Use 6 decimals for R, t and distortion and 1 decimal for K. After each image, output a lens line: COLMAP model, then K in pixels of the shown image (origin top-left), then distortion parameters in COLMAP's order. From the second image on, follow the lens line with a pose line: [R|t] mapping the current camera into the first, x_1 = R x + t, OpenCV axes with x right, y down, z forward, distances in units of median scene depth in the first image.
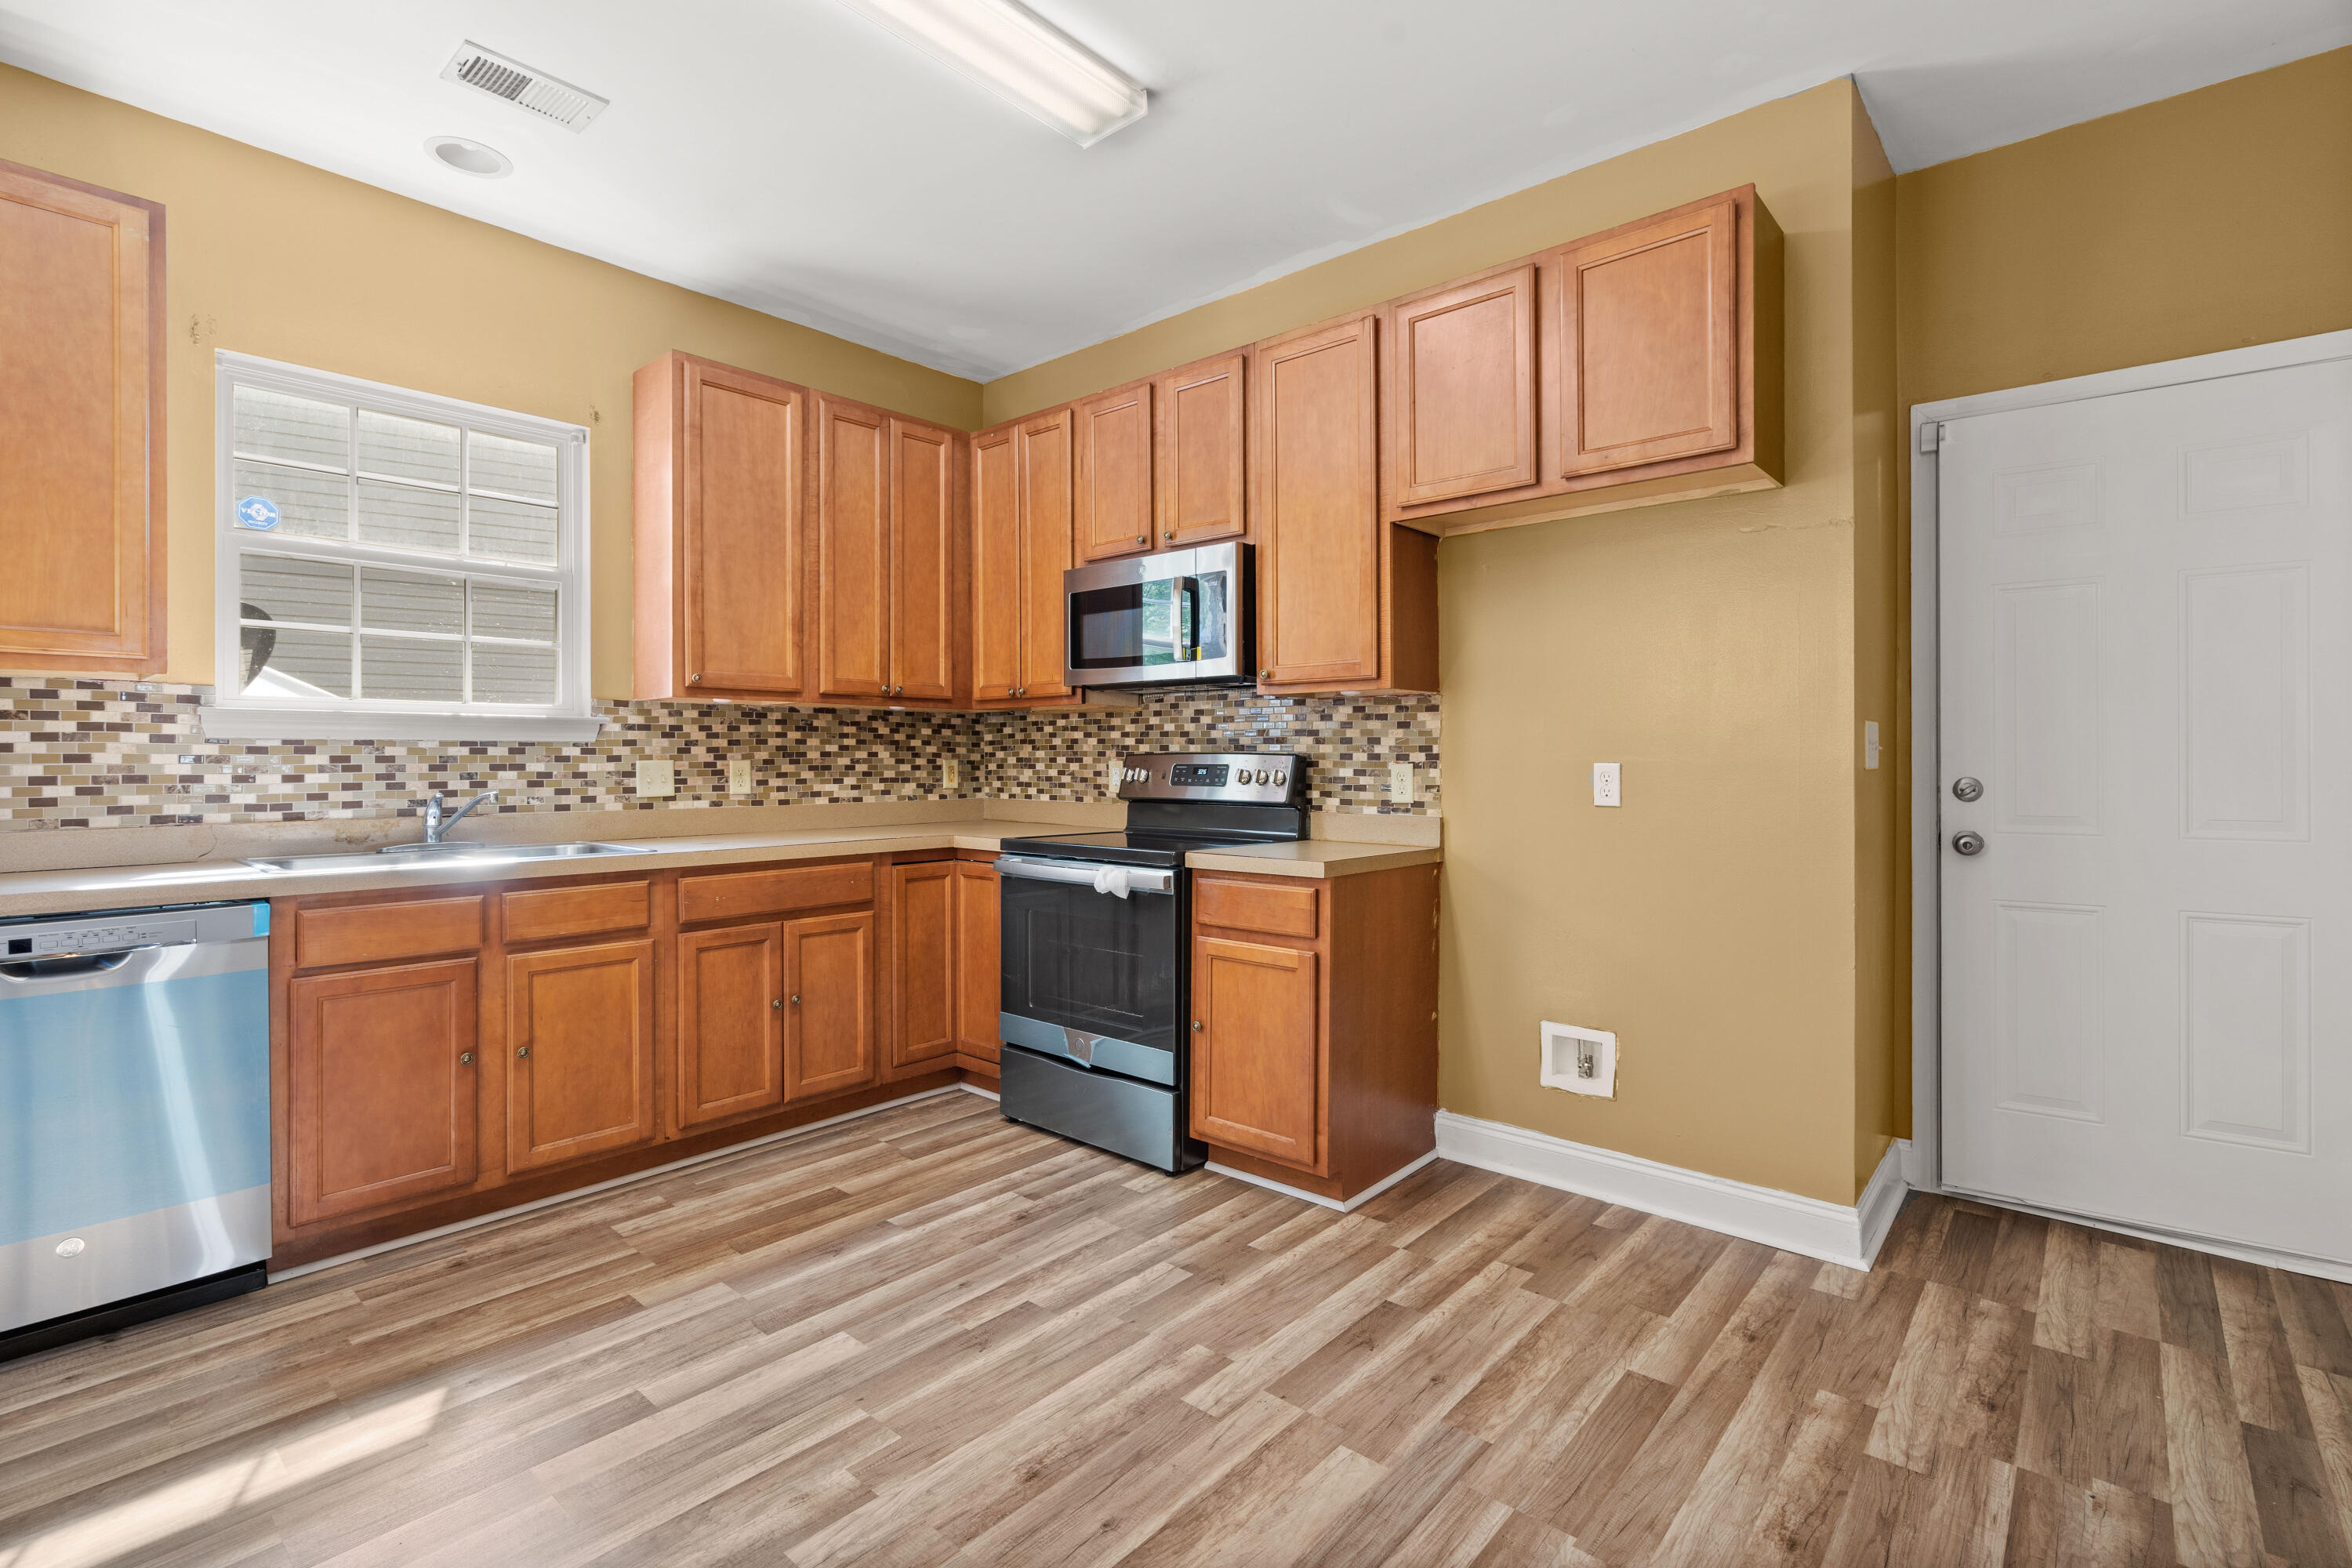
lens RADIAL K [[1033.2, 0, 1187.3], [0, 1033.2, 752.4], [0, 0, 1]] dist [0.015543, -0.000059]
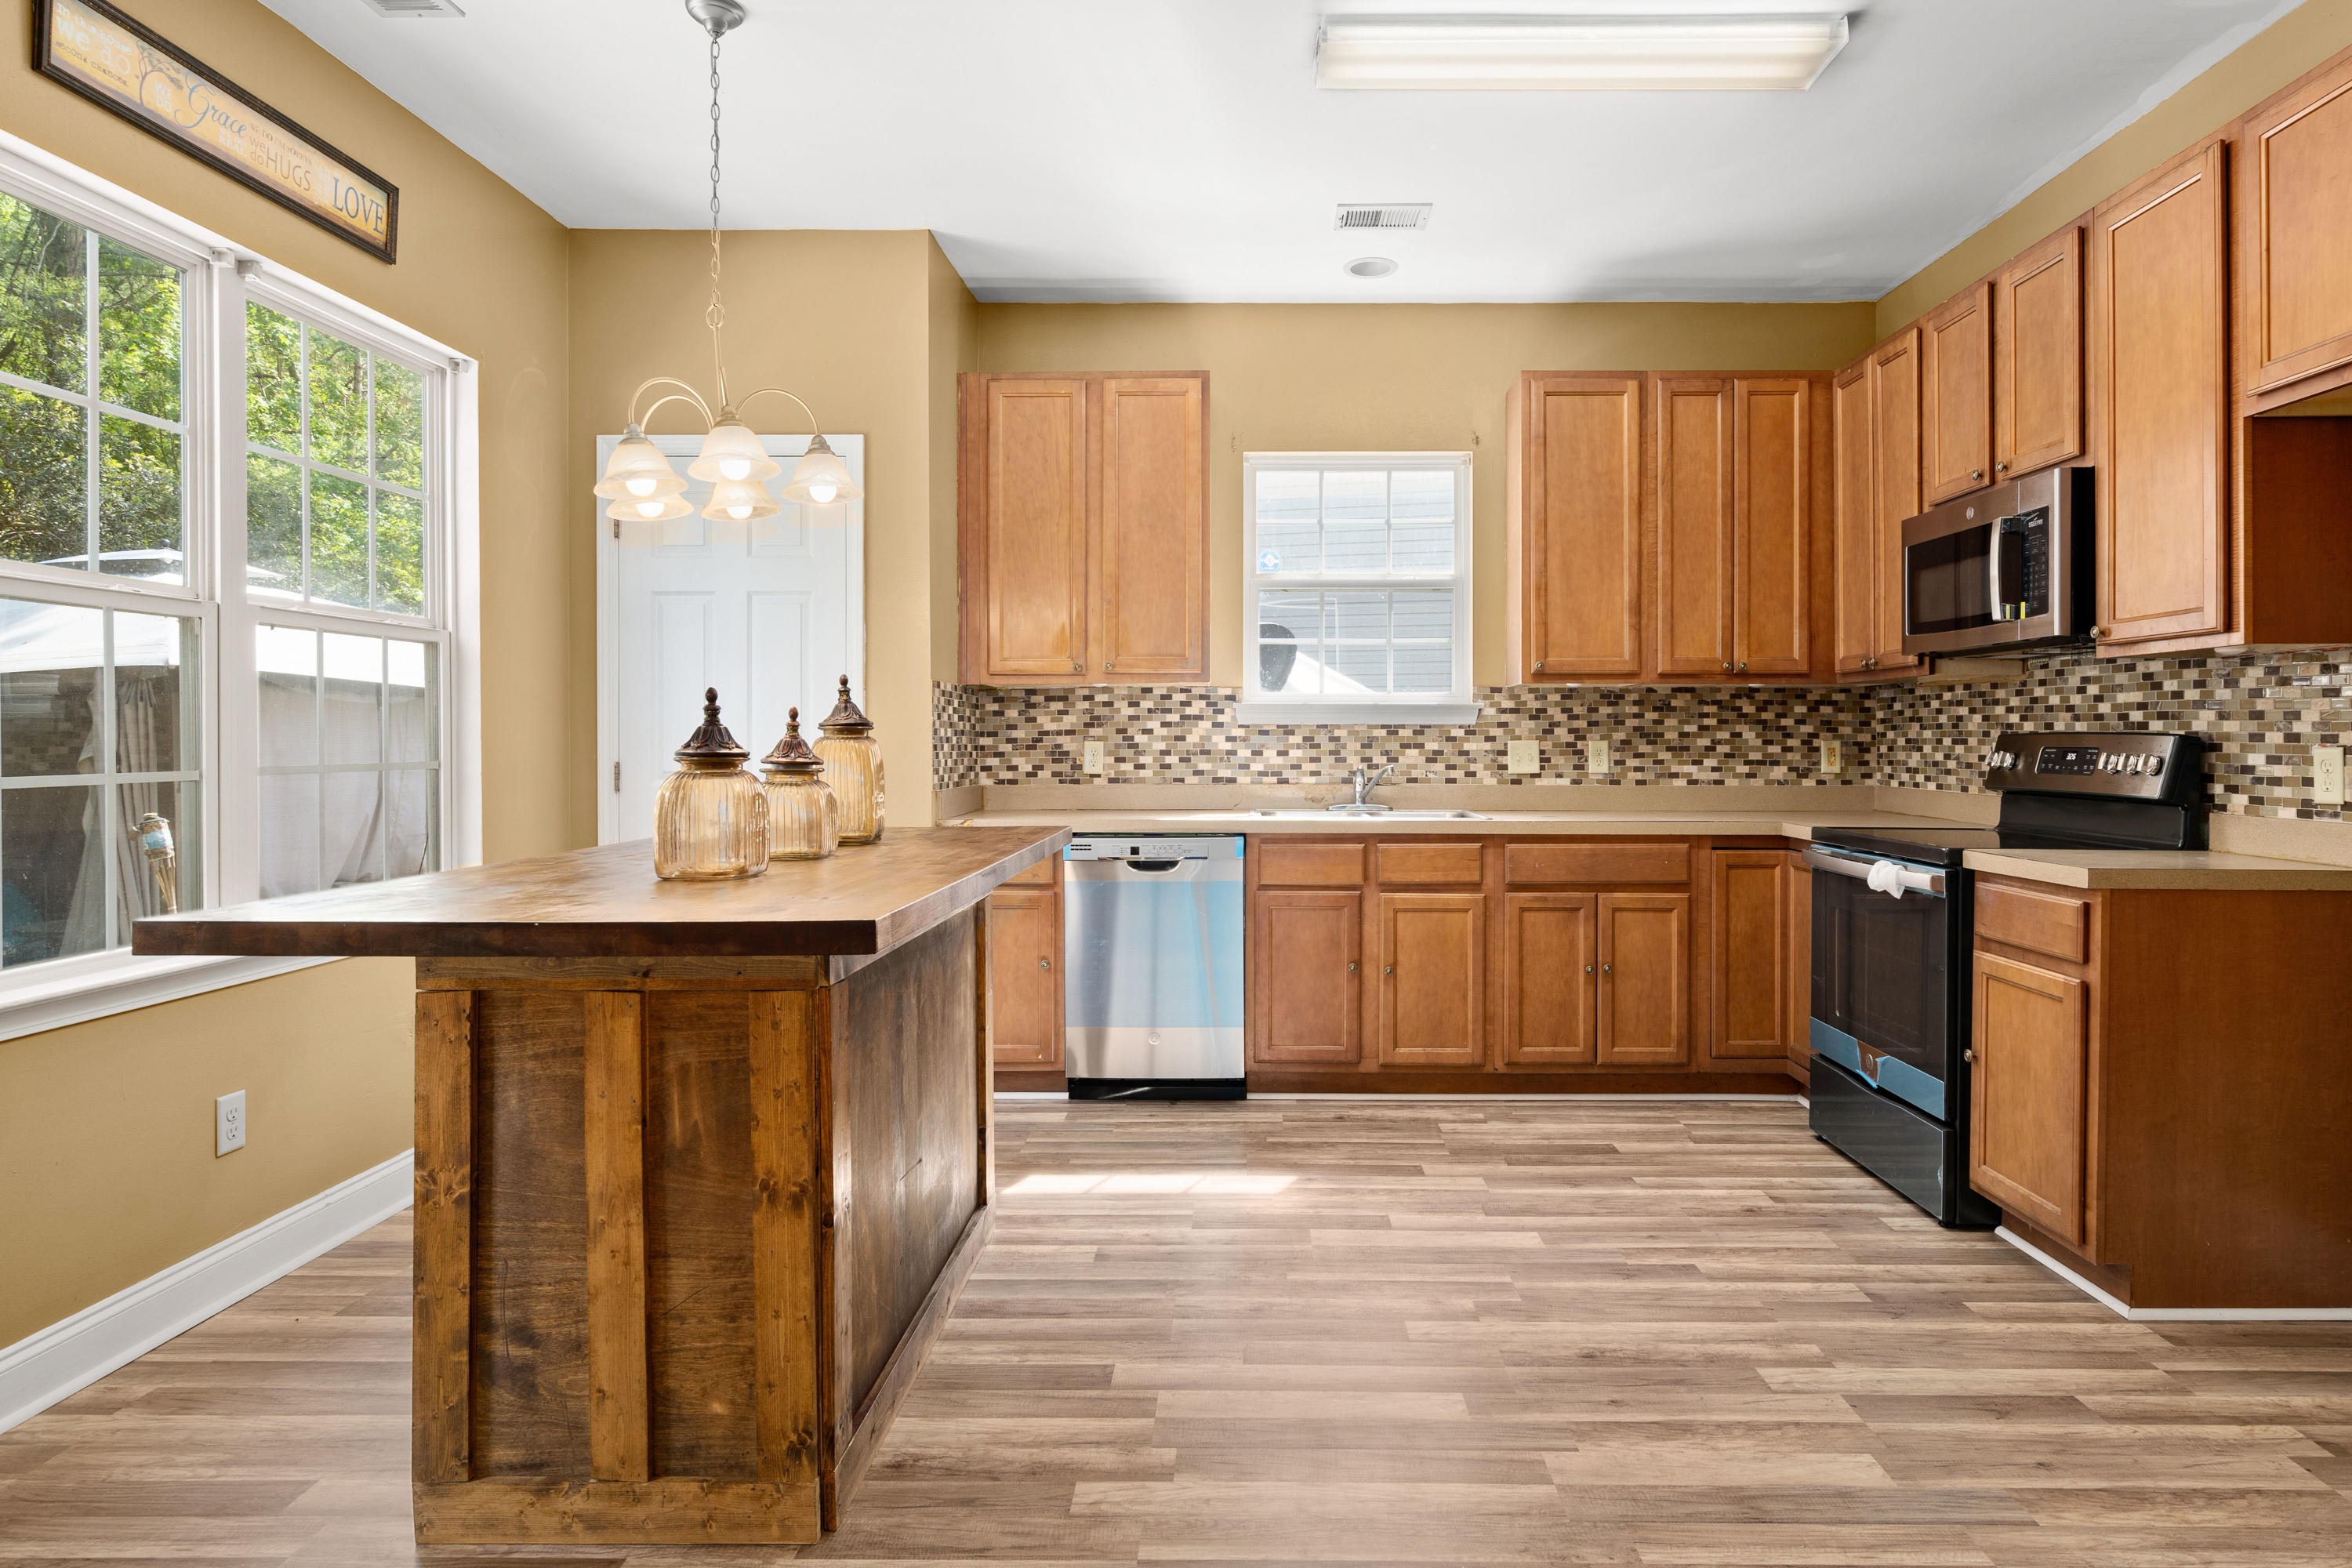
lens RADIAL K [[1350.0, 0, 1273.0], [0, 1350.0, 726.2], [0, 0, 1]] dist [0.071098, 0.001414]
pose [[0.646767, -0.006405, -0.762661, 0.448357], [0.003625, 0.999979, -0.005324, -0.001024], [0.762679, 0.000678, 0.646776, -0.147156]]
